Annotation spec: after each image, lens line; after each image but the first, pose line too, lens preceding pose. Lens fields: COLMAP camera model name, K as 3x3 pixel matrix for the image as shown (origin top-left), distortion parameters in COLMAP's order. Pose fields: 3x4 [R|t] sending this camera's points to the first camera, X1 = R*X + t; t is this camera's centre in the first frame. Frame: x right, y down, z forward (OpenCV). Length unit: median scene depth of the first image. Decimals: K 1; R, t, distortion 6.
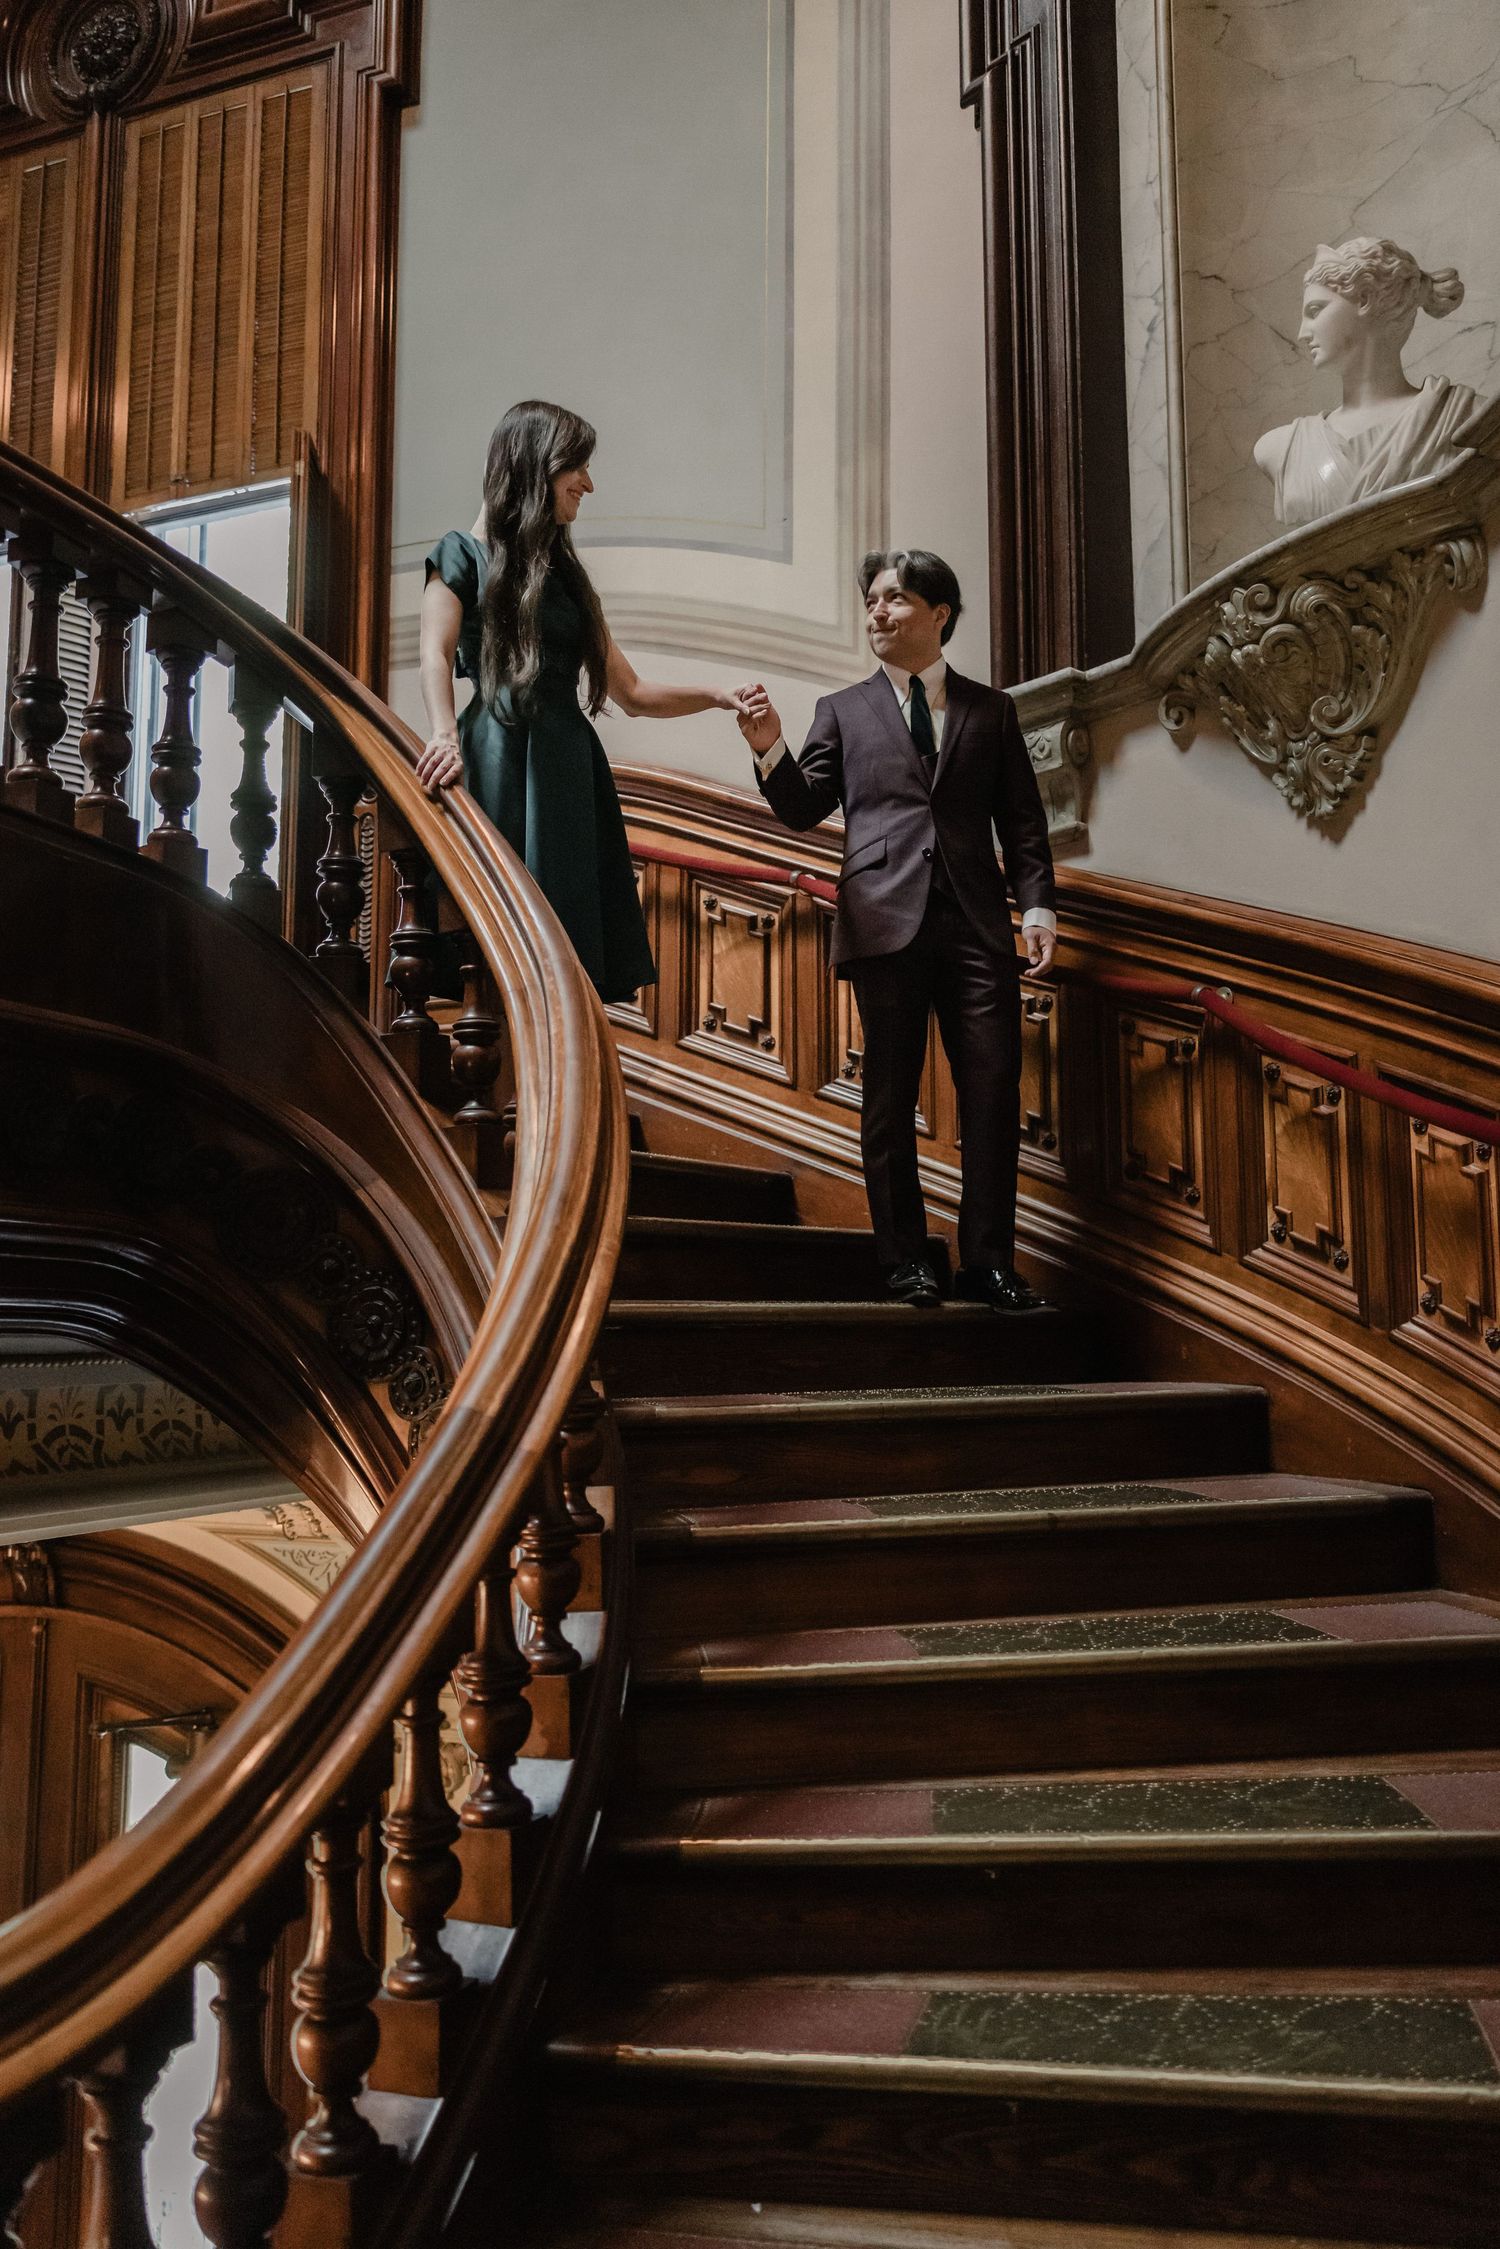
lens RADIAL K [[1789.2, 0, 743.2], [0, 1789.2, 1128.7], [0, 0, 1]] dist [-0.000090, -0.008297]
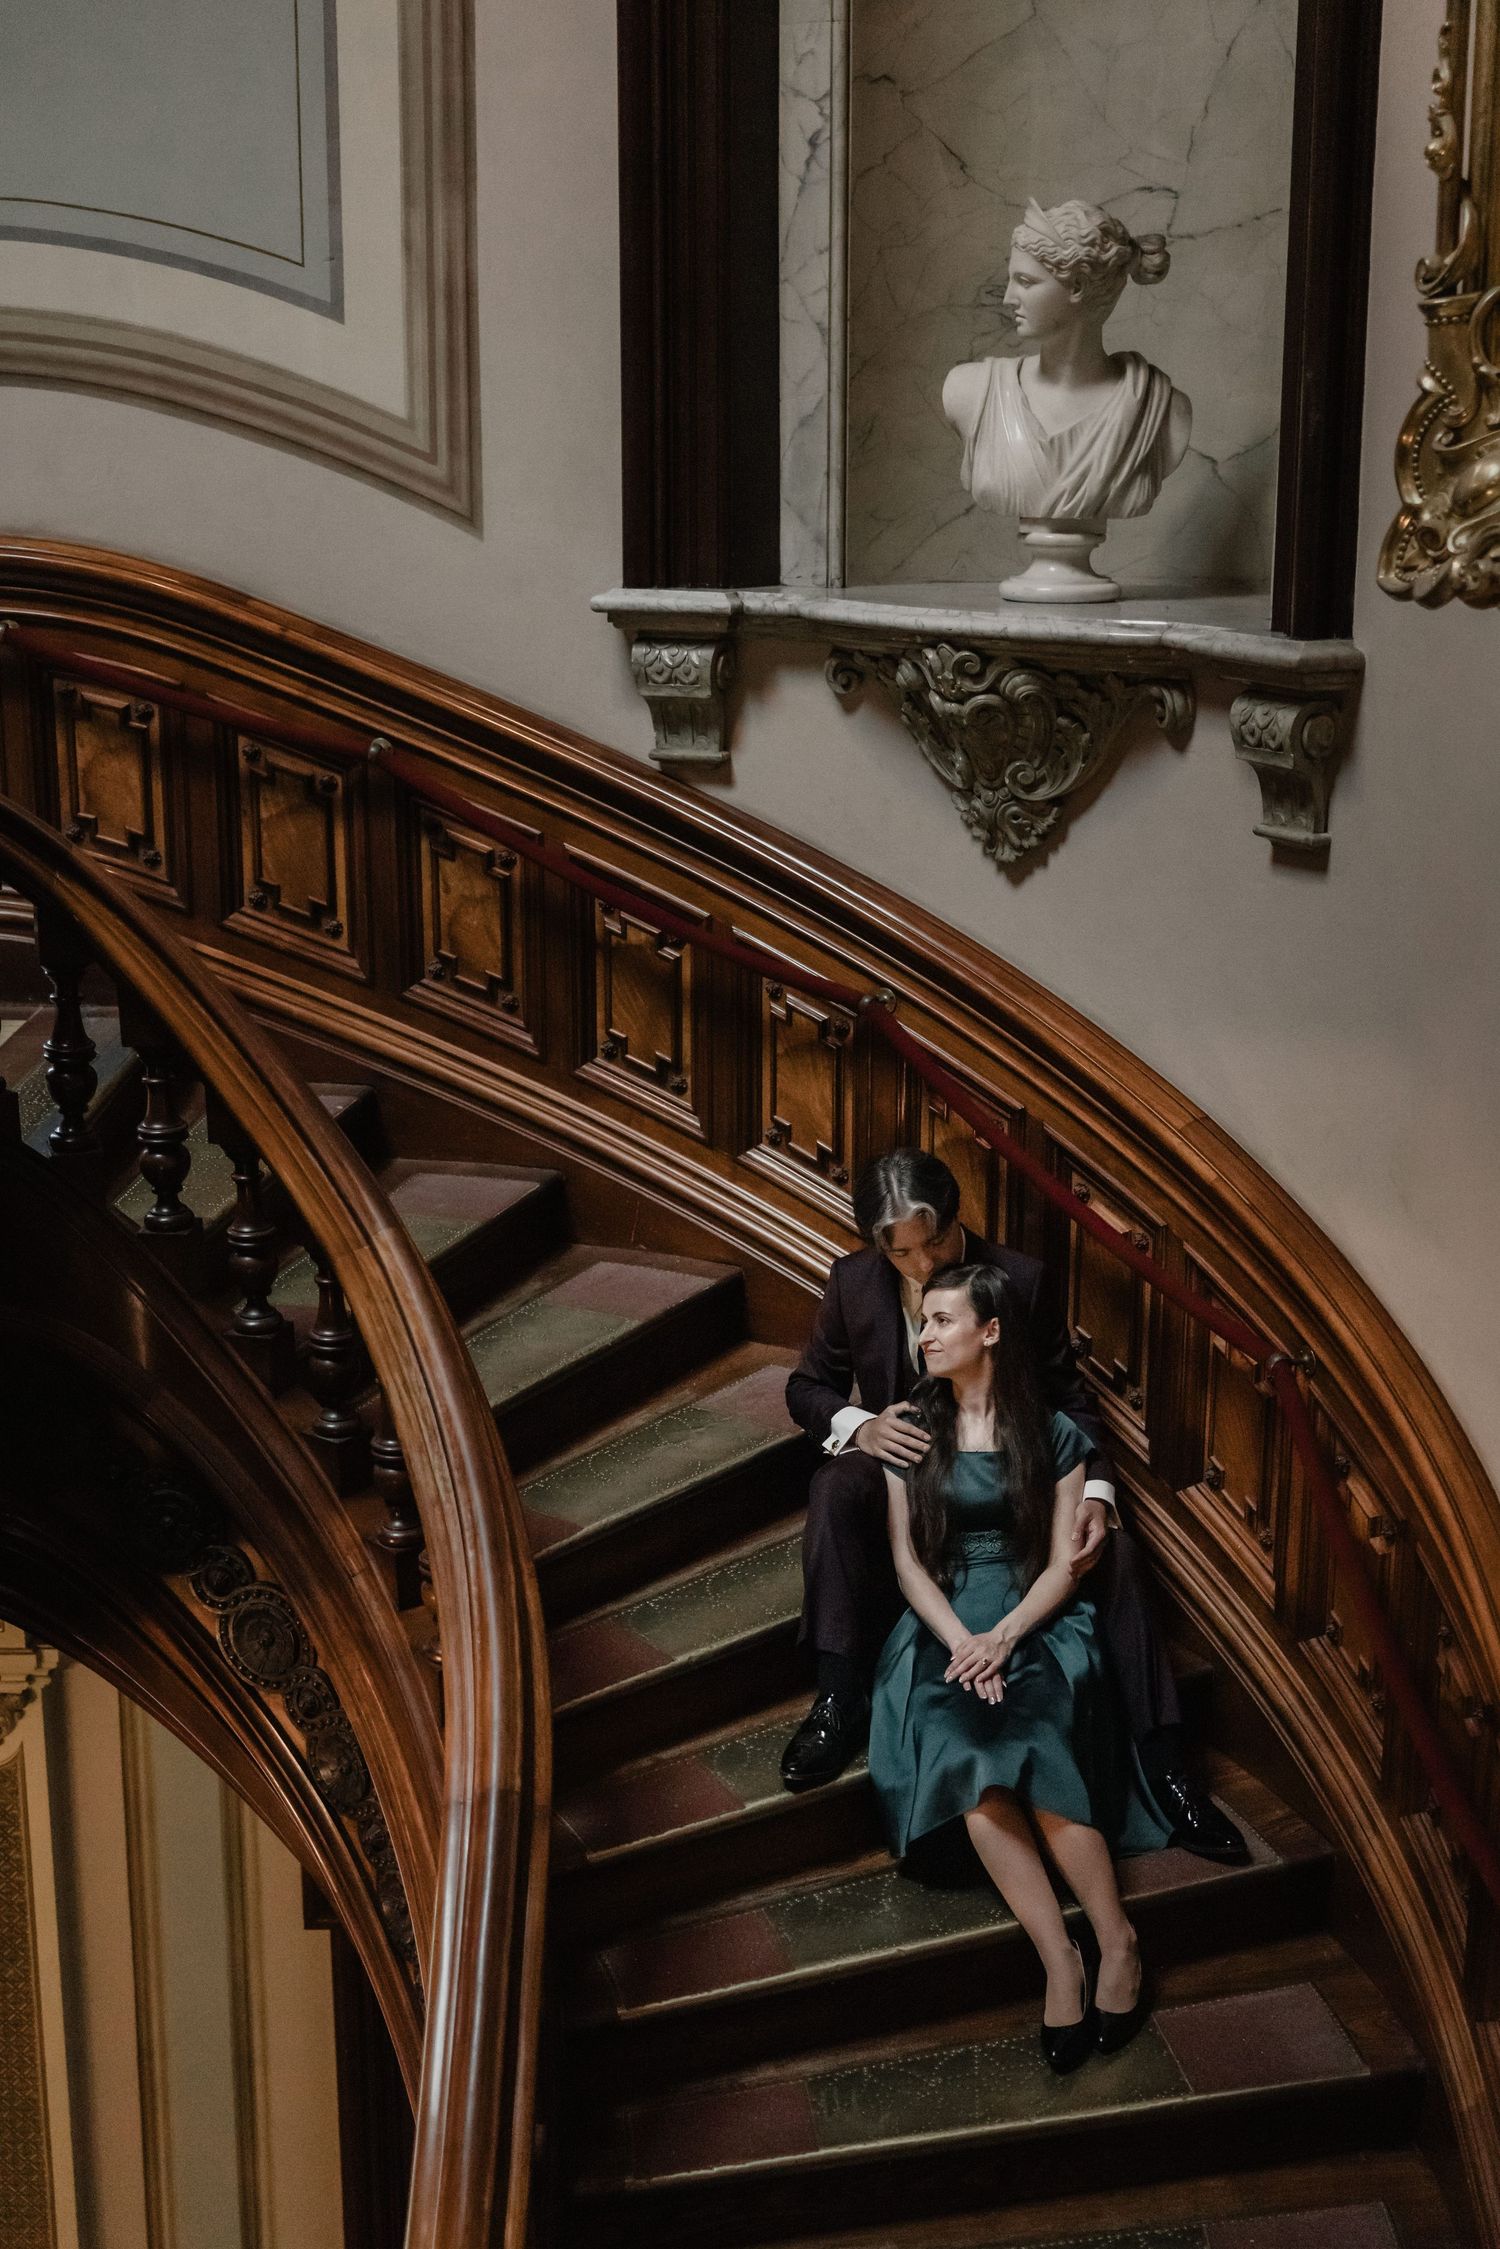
lens RADIAL K [[2857.4, 0, 750.0], [0, 2857.4, 1124.5], [0, 0, 1]] dist [0.043416, -0.002928]
pose [[0.926833, -0.088360, 0.364929, -0.367666], [-0.046807, 0.937145, 0.345787, -0.526137], [-0.372545, -0.337568, 0.864441, -0.349029]]
